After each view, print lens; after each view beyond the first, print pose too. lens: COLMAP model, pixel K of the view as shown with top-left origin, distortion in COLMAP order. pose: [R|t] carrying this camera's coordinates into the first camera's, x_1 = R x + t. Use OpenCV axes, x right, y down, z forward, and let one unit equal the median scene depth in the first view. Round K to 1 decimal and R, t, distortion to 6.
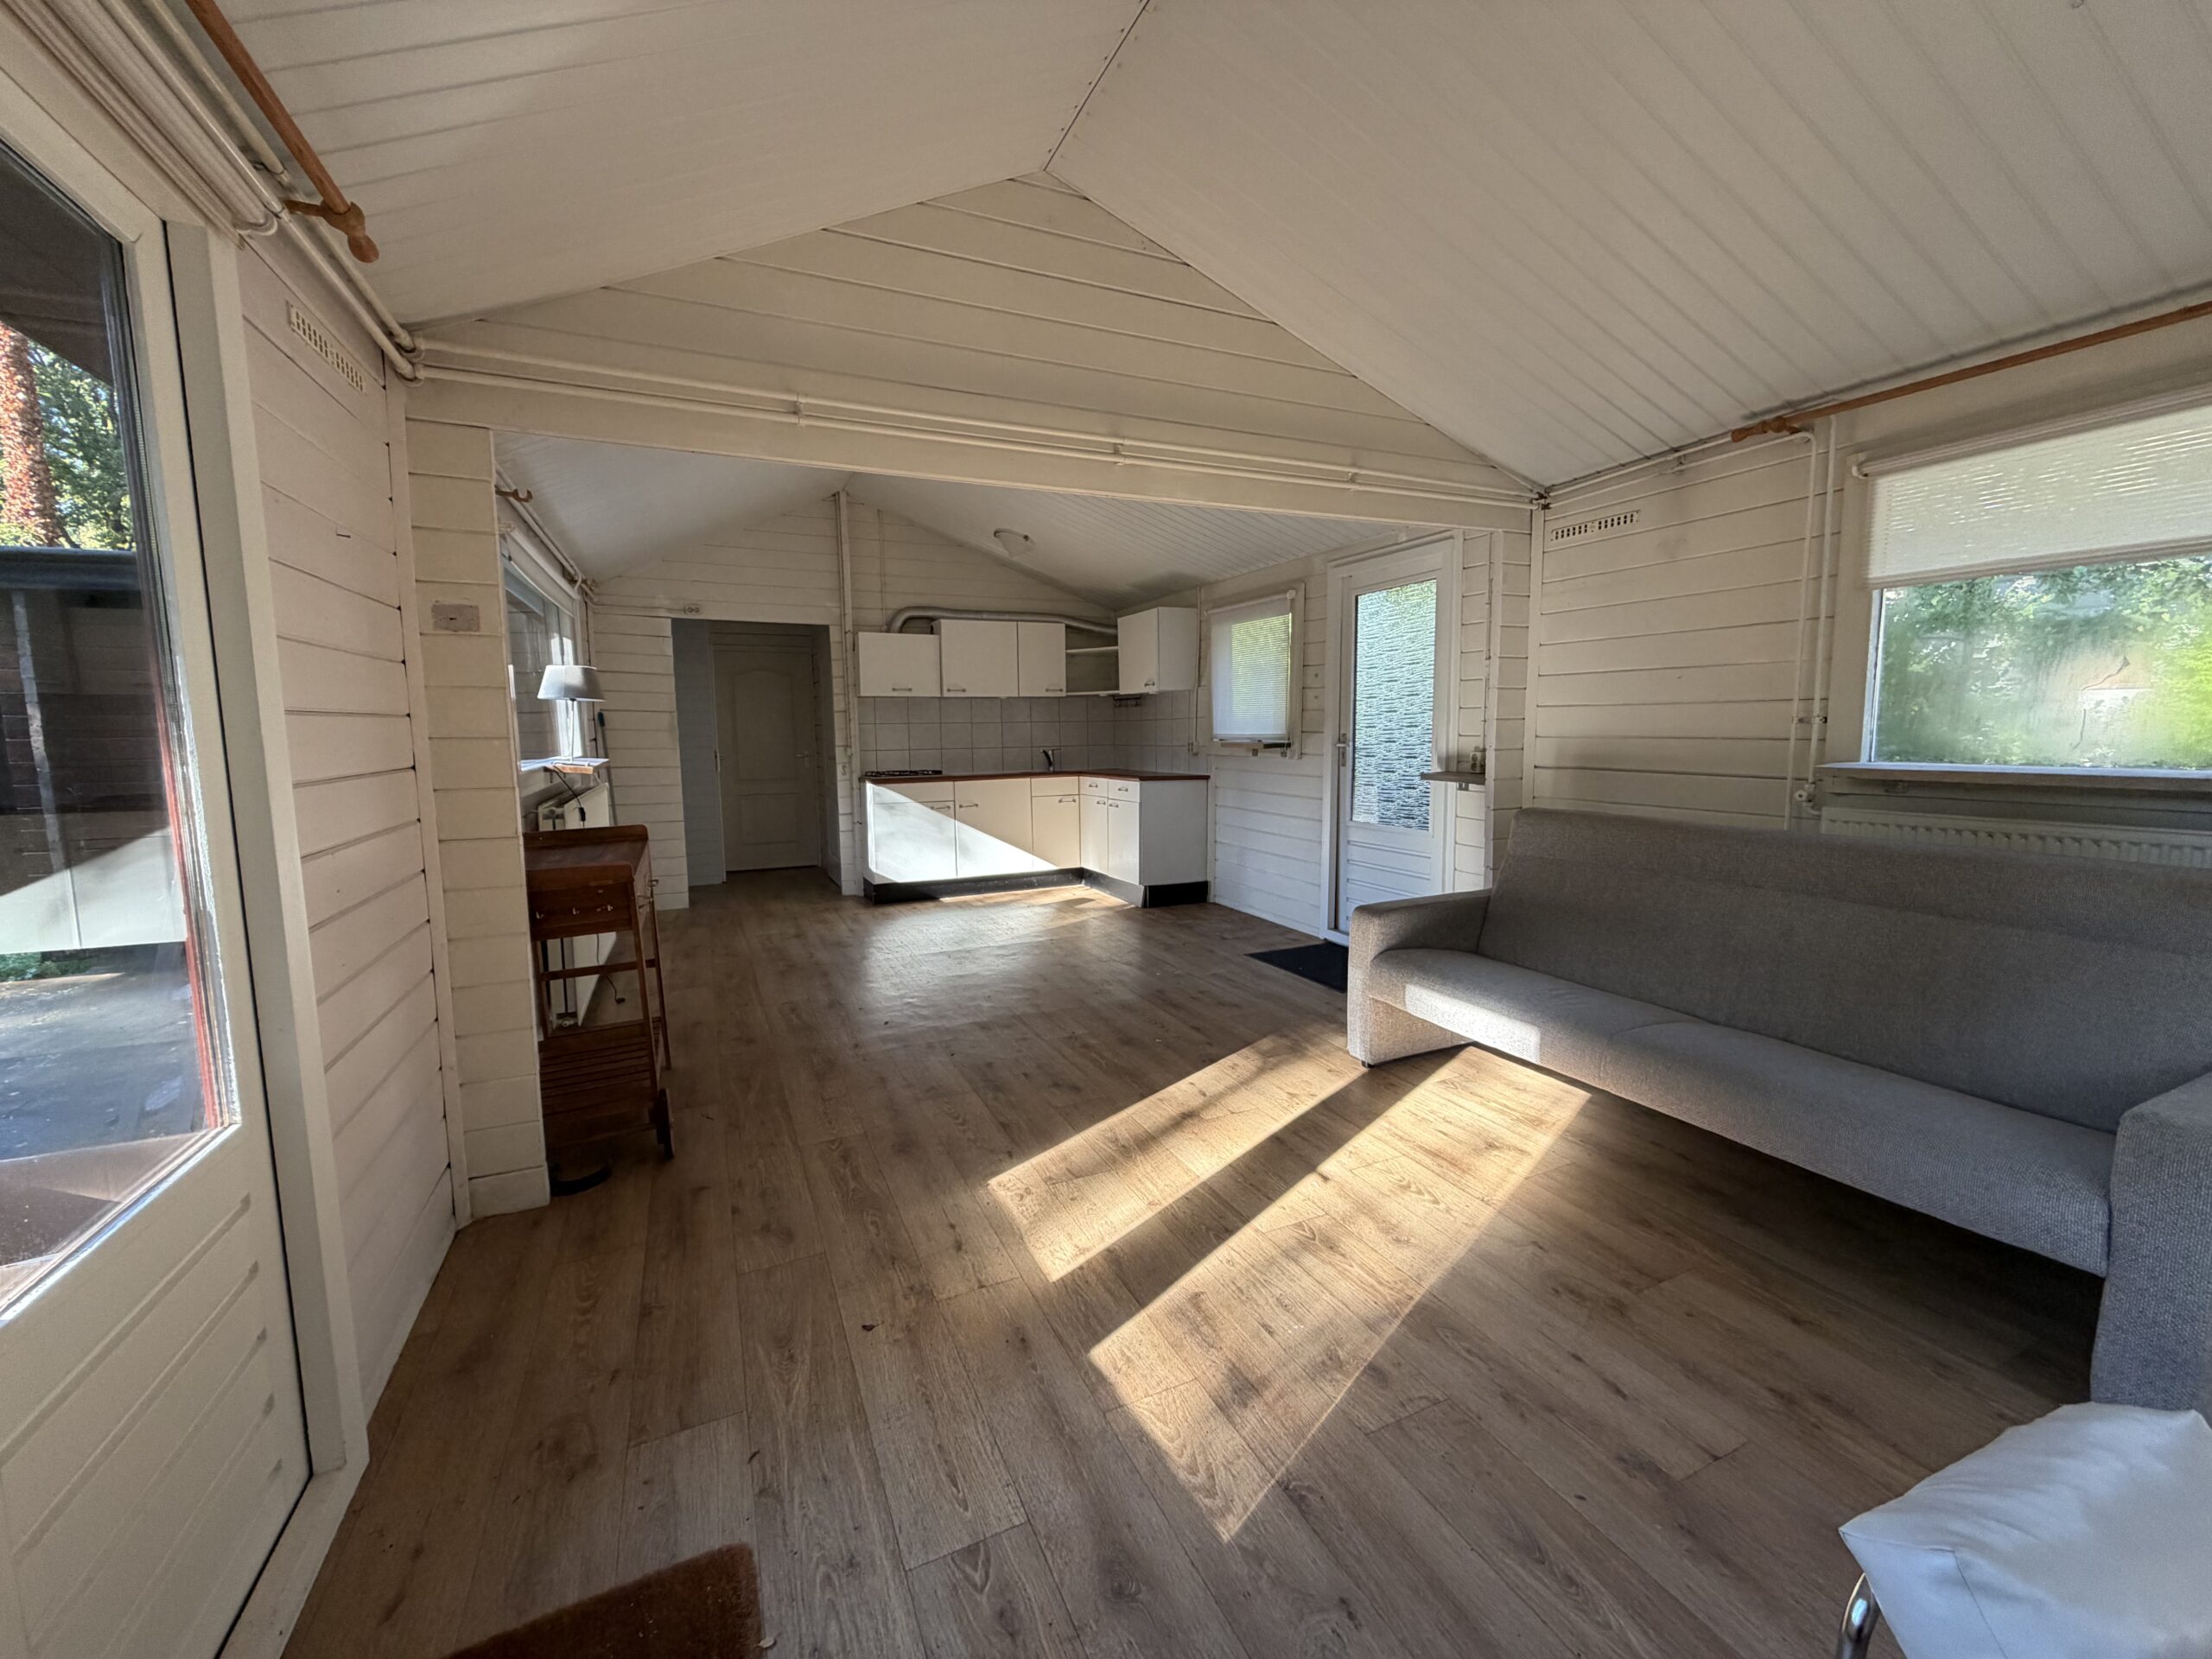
lens RADIAL K [[879.5, 0, 1095.7], [0, 879.5, 824.5], [0, 0, 1]] dist [0.000159, -0.000575]
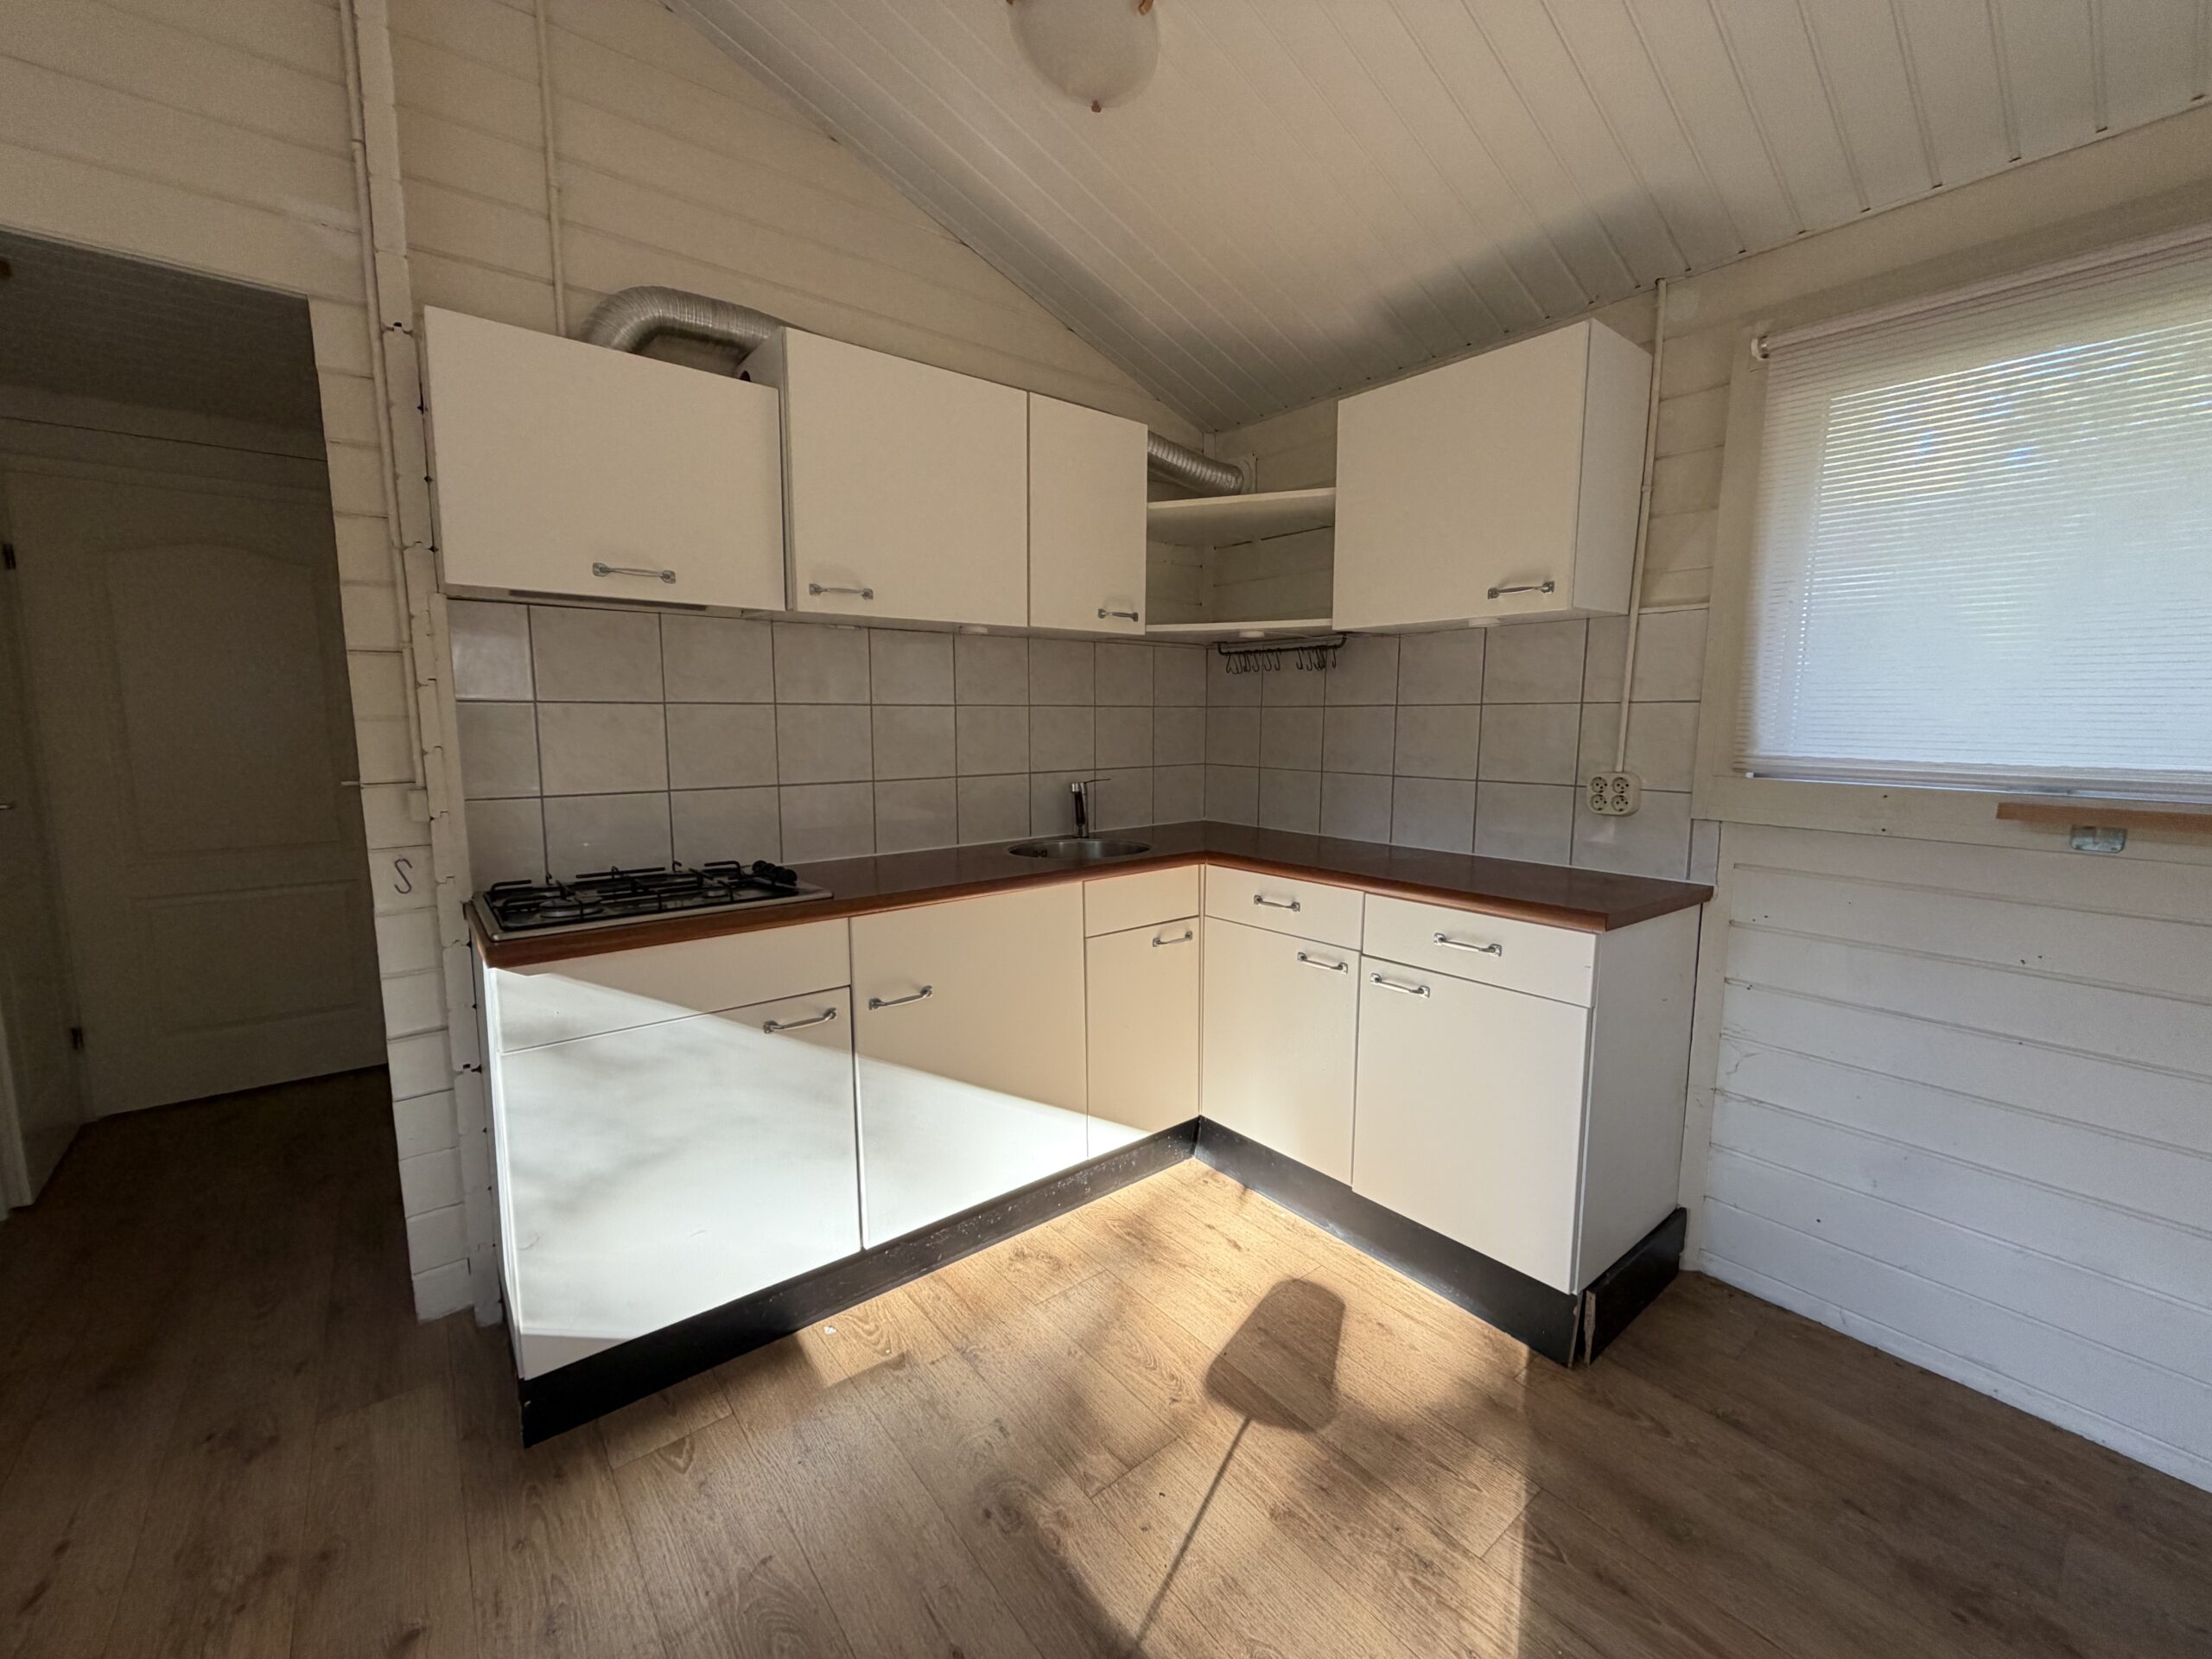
lens RADIAL K [[879.5, 0, 1093.5], [0, 879.5, 825.5], [0, 0, 1]] dist [0.000159, -0.000575]
pose [[0.969368, -0.014783, 0.245167, -0.230593], [0.010955, 0.999796, 0.016971, -0.121619], [-0.245368, -0.013765, 0.969332, 1.068991]]
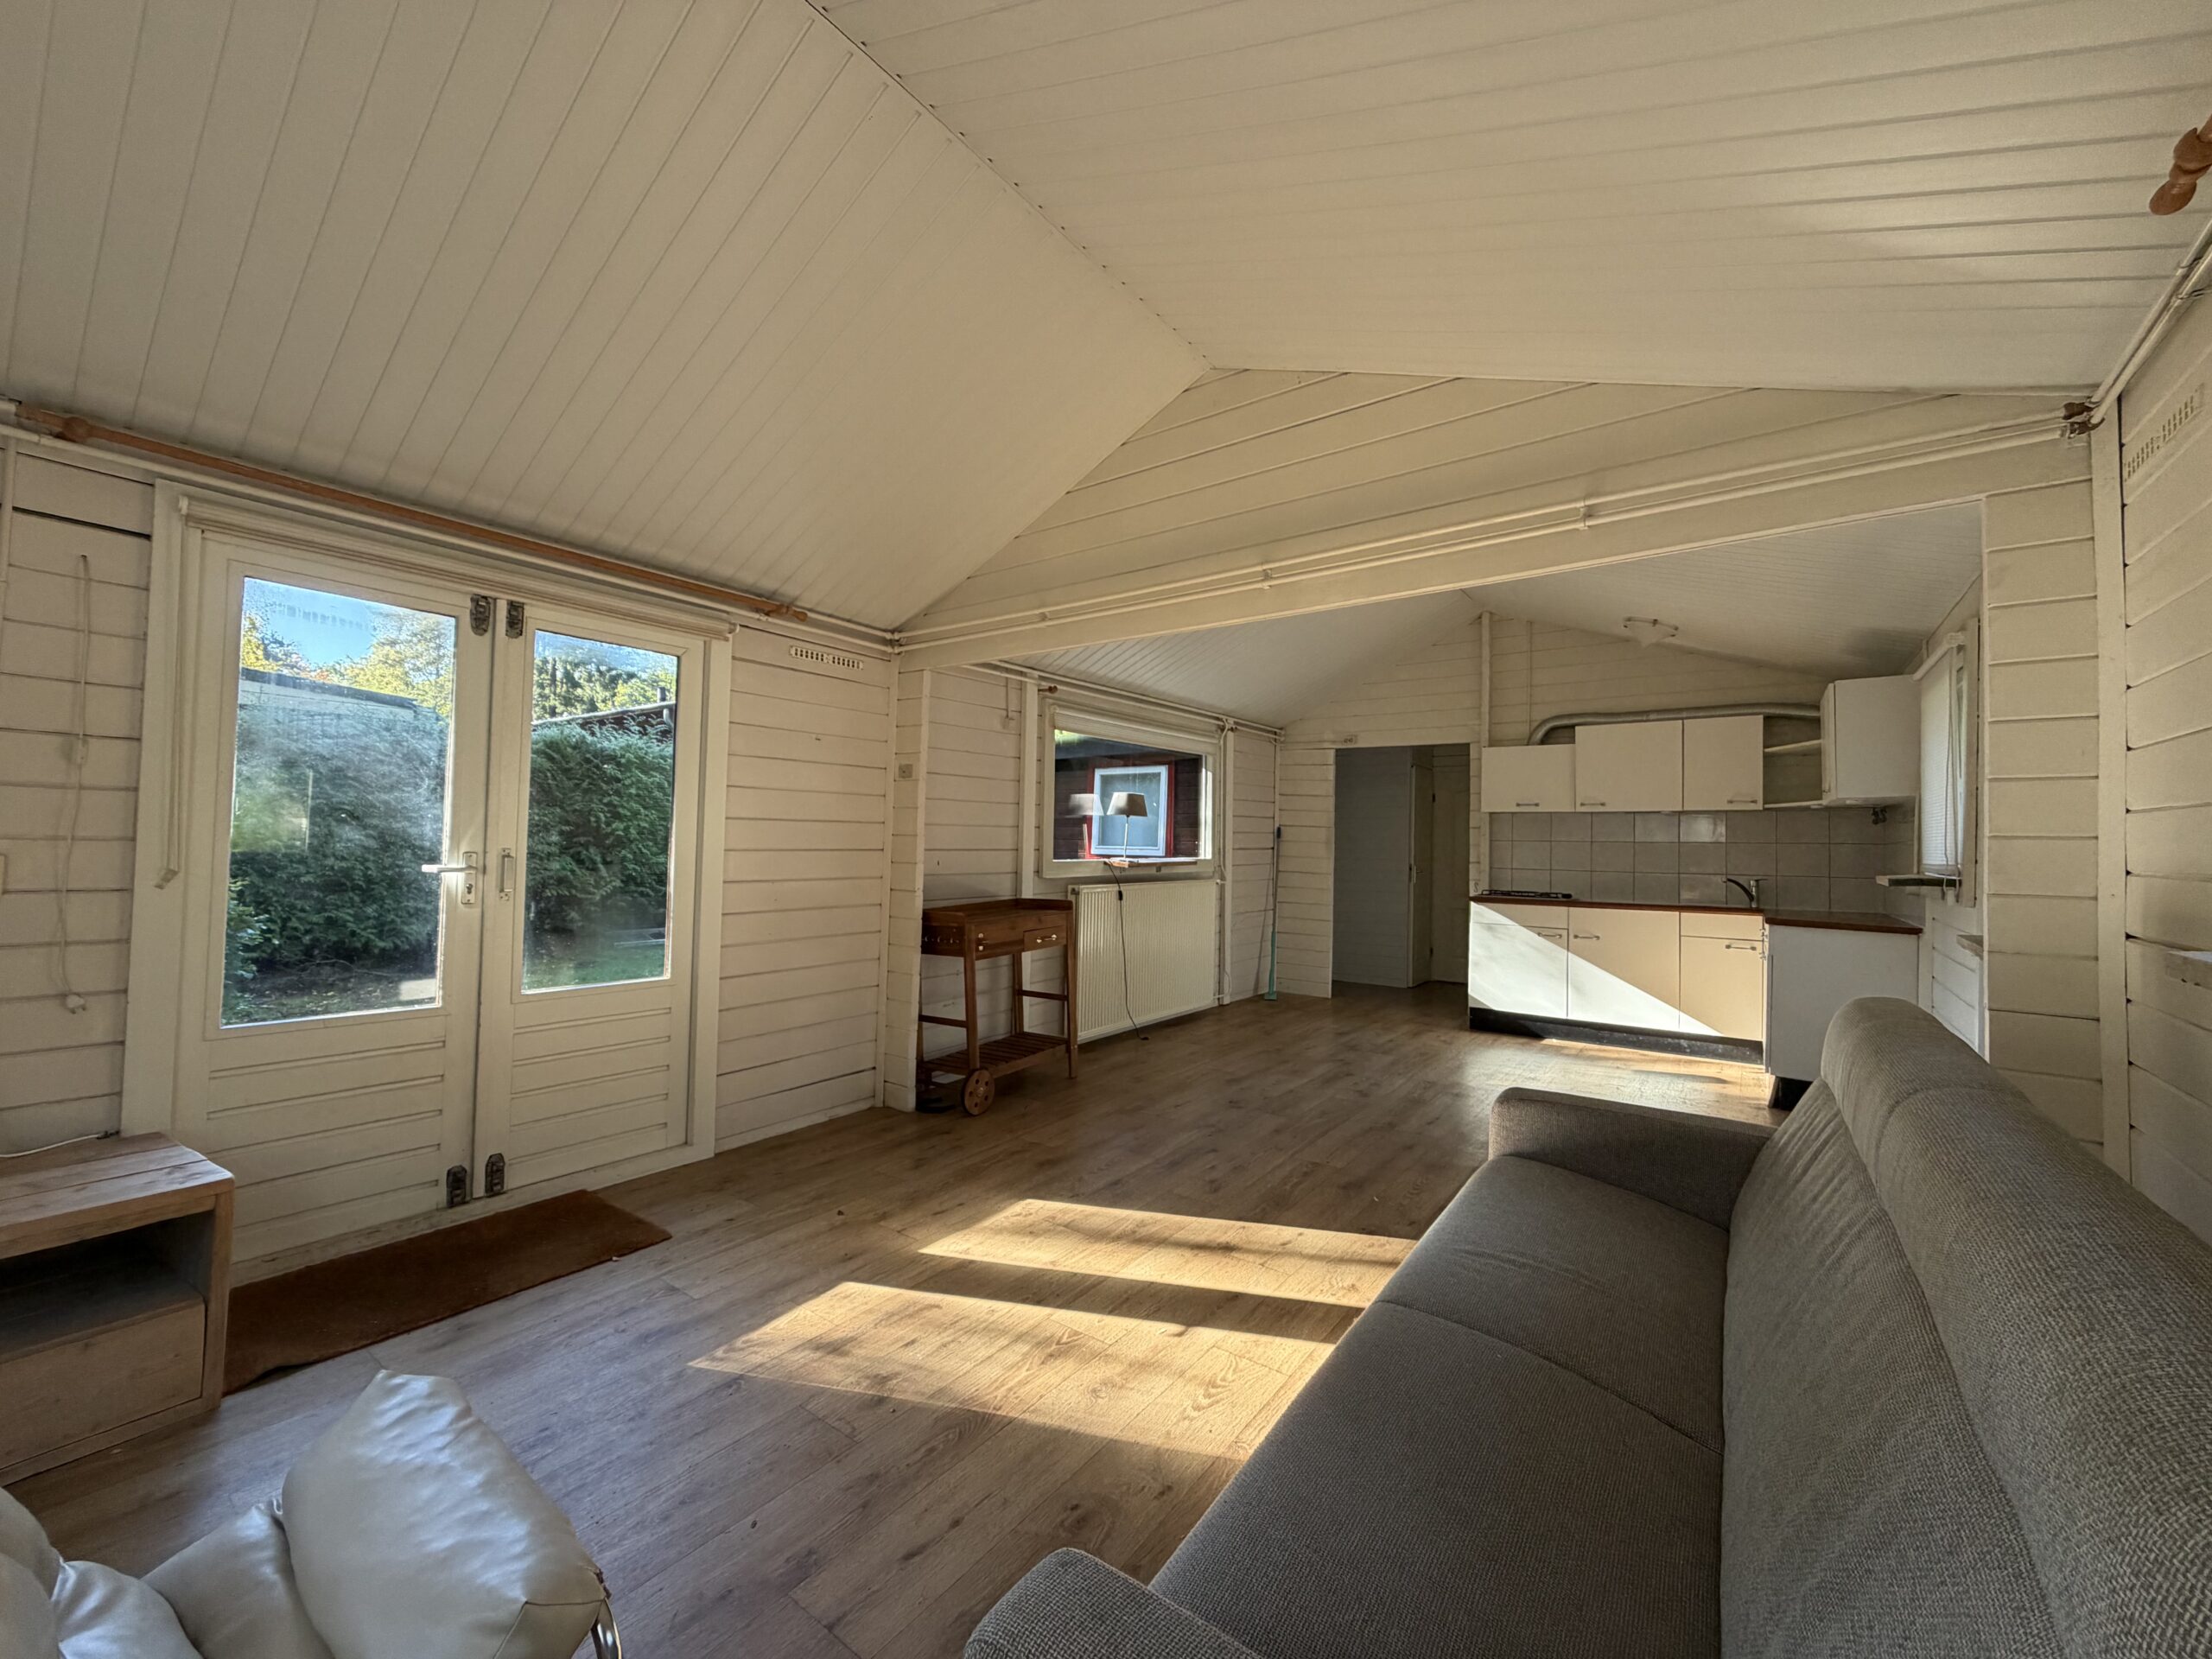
lens RADIAL K [[879.5, 0, 1100.5], [0, 879.5, 823.2], [0, 0, 1]] dist [0.000159, -0.000575]
pose [[0.485903, -0.001477, -0.874011, 0.566874], [-0.119346, 0.990520, -0.068024, -0.024125], [0.865826, 0.137363, 0.481120, 0.240876]]
